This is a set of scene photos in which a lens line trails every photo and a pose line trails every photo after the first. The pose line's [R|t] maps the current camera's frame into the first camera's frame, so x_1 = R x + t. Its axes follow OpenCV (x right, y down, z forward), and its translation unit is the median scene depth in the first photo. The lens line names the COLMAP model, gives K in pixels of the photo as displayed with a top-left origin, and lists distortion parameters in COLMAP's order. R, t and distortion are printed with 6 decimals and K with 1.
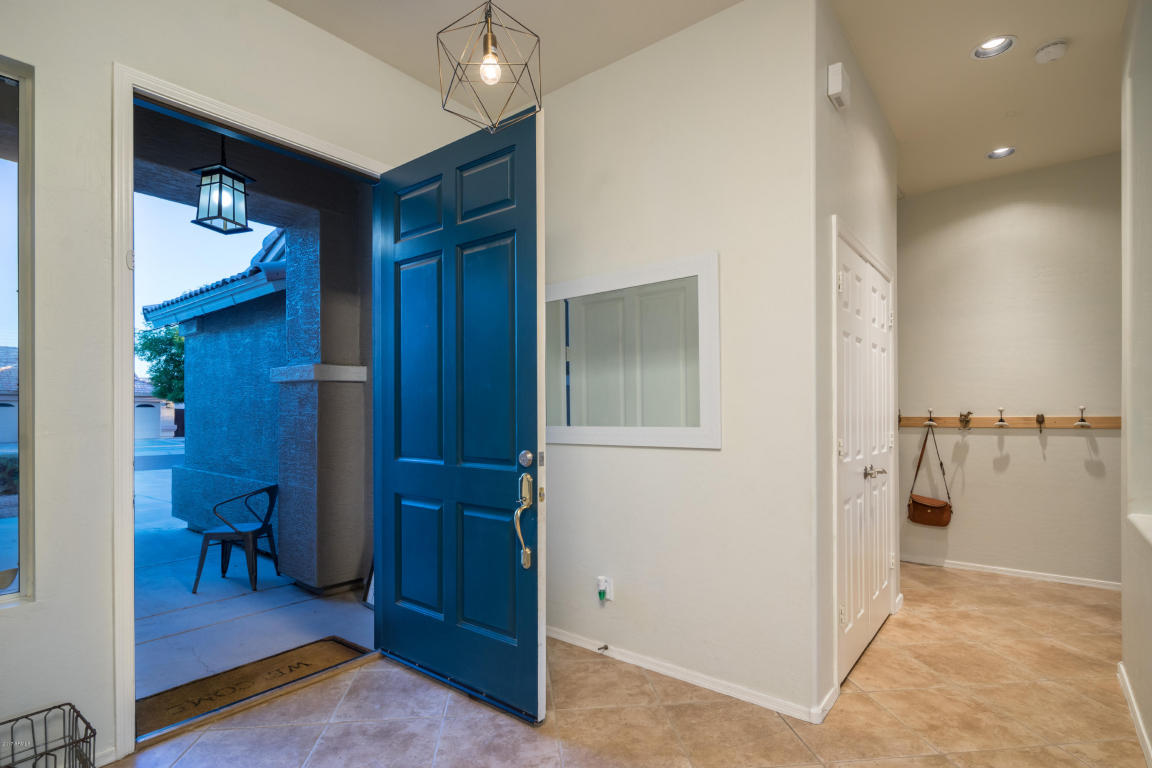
lens RADIAL K [[572.4, 0, 576.3], [0, 572.4, 406.4], [0, 0, 1]] dist [0.000226, -0.000489]
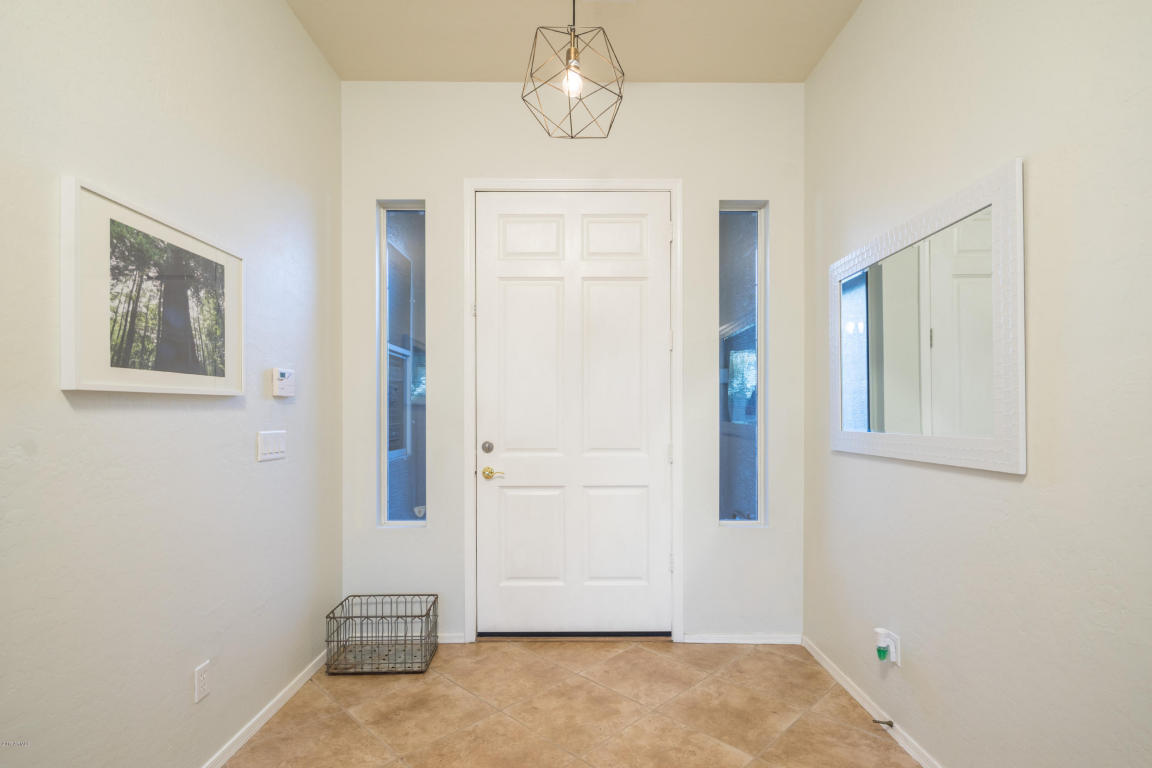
lens RADIAL K [[569.0, 0, 577.0], [0, 569.0, 410.5], [0, 0, 1]] dist [-0.000328, -0.000115]
pose [[0.625018, 0.004060, -0.780600, 0.487758], [0.003174, 0.999965, 0.007743, -0.002614], [0.780604, -0.007317, 0.624983, 0.266025]]
